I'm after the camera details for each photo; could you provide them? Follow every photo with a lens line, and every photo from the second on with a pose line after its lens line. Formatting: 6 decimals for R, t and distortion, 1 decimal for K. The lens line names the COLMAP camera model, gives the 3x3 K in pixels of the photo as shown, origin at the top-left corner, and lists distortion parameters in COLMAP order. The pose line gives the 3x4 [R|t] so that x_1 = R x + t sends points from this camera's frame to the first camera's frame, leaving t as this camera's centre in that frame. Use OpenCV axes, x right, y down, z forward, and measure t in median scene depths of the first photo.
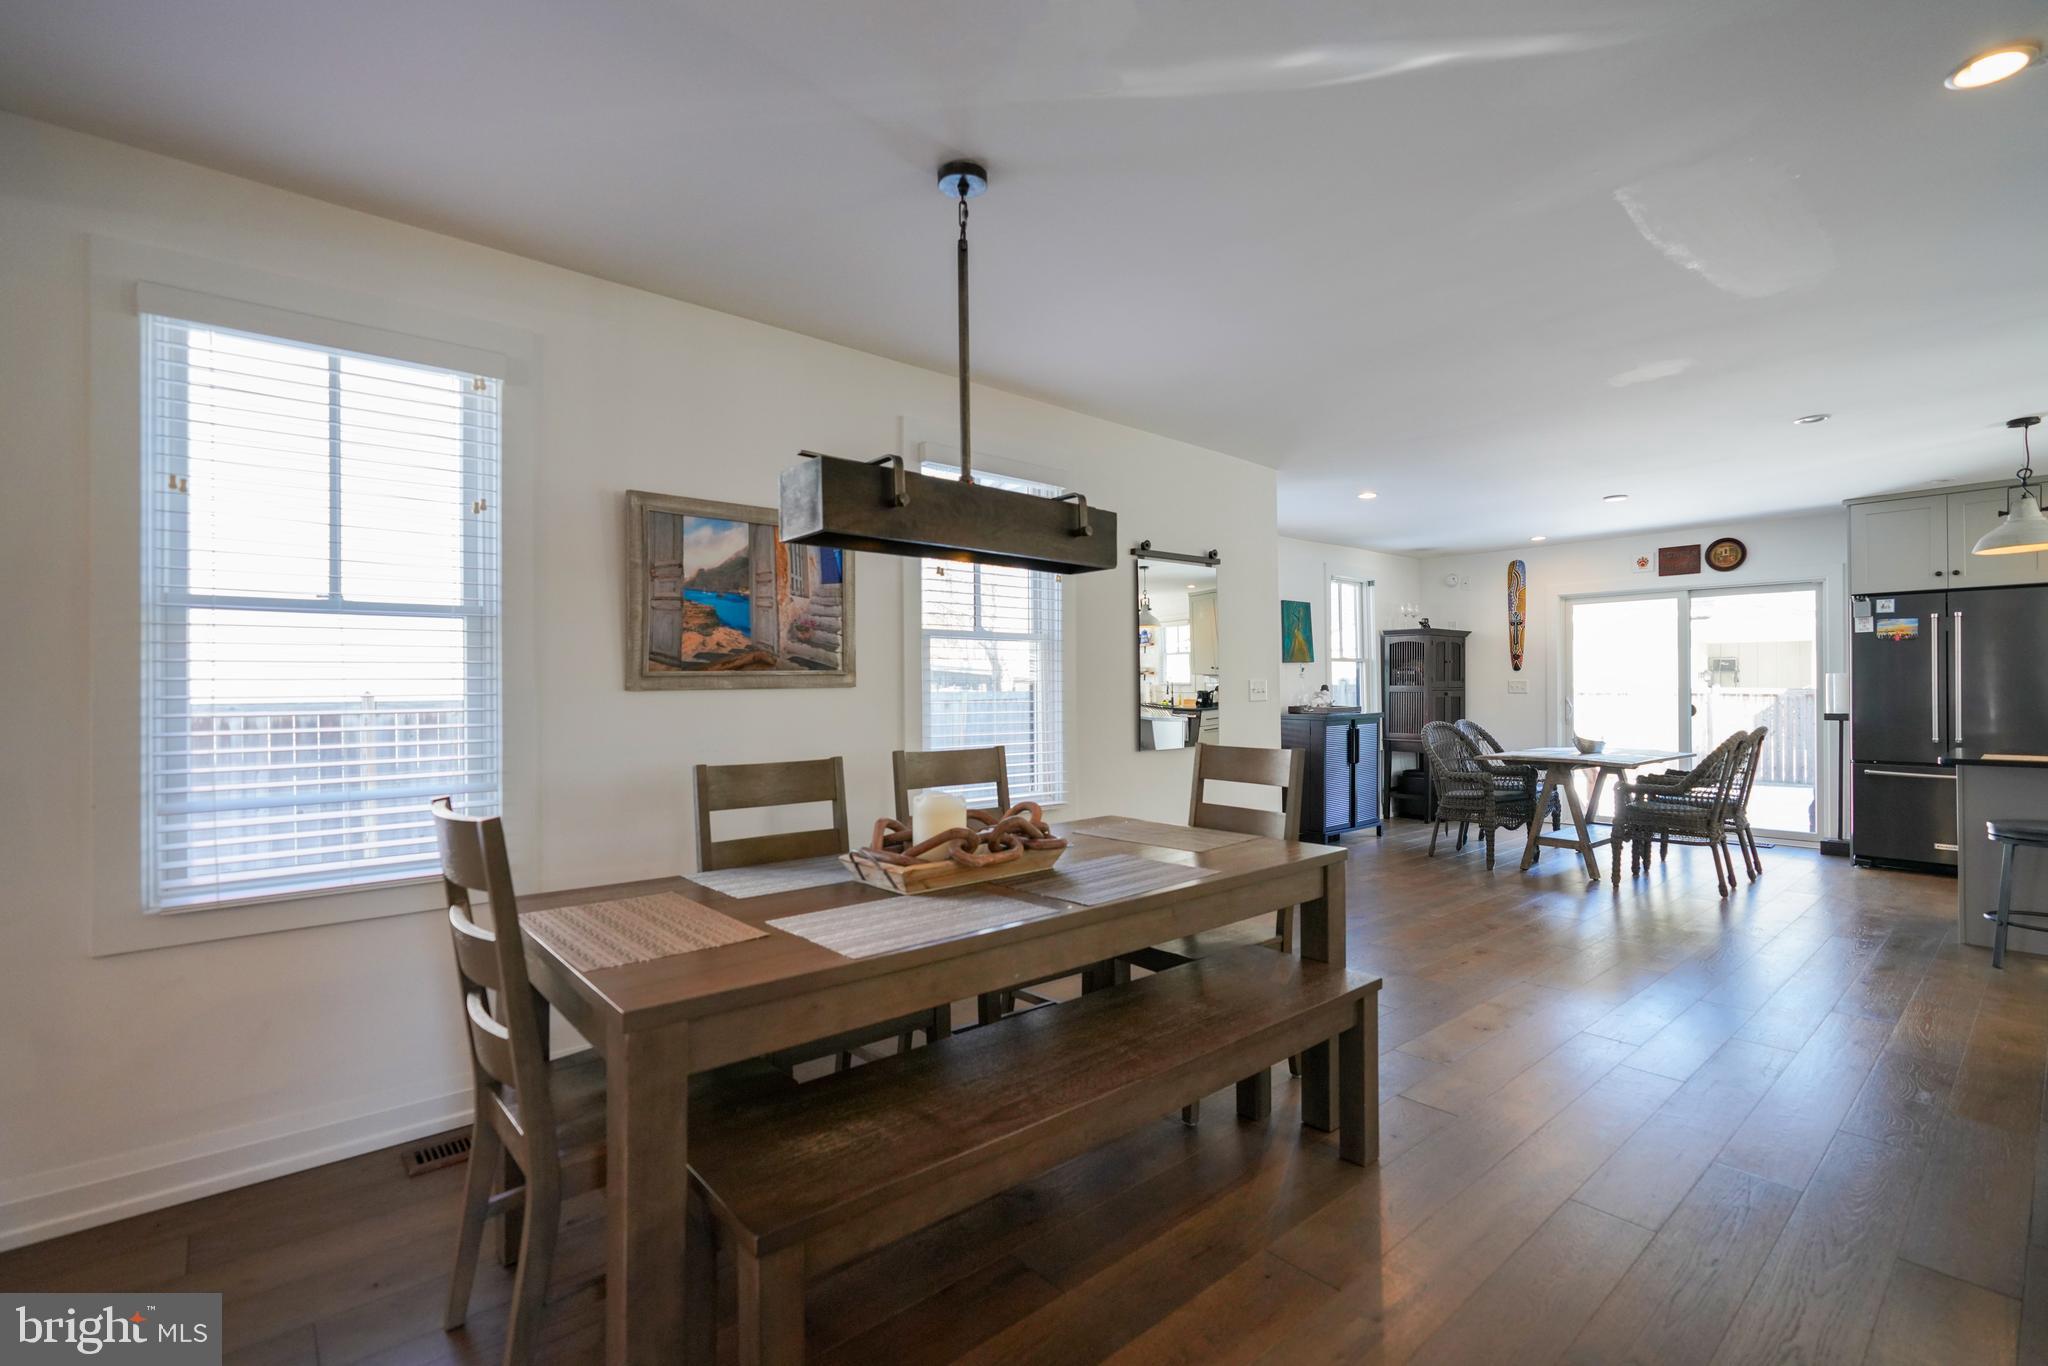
lens RADIAL K [[923.1, 0, 1010.2], [0, 923.1, 683.3], [0, 0, 1]] dist [-0.011083, 0.005274]
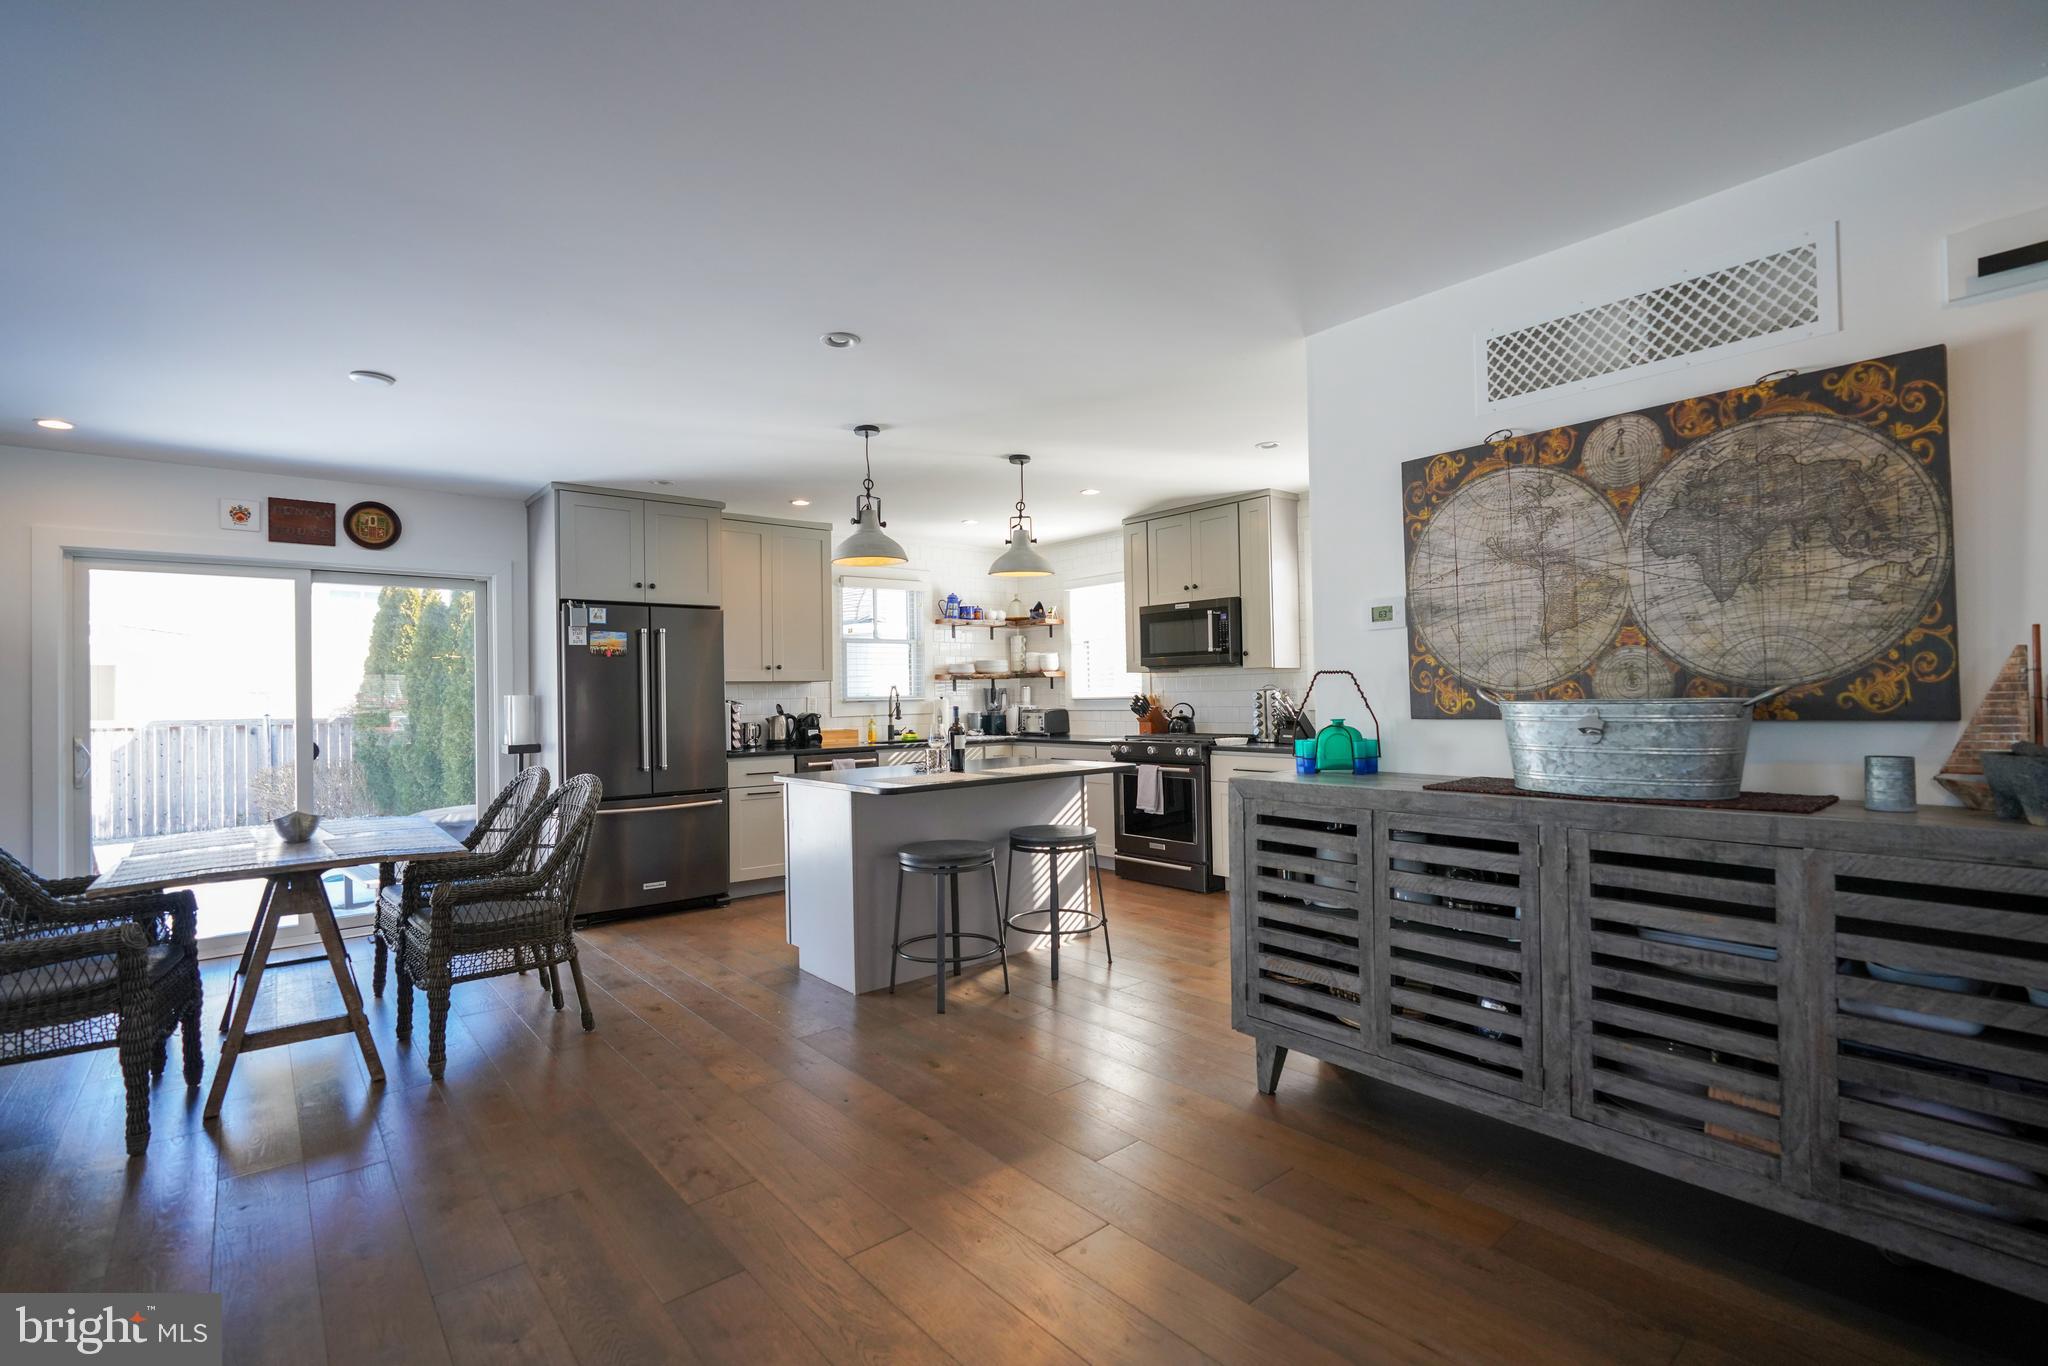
lens RADIAL K [[923.1, 0, 1012.8], [0, 923.1, 682.0], [0, 0, 1]] dist [-0.011083, 0.005274]
pose [[0.001684, 0.021650, 0.999764, 0.080546], [0.014750, 0.999656, -0.021672, 0.001545], [-0.999890, 0.014783, 0.001364, 0.504141]]
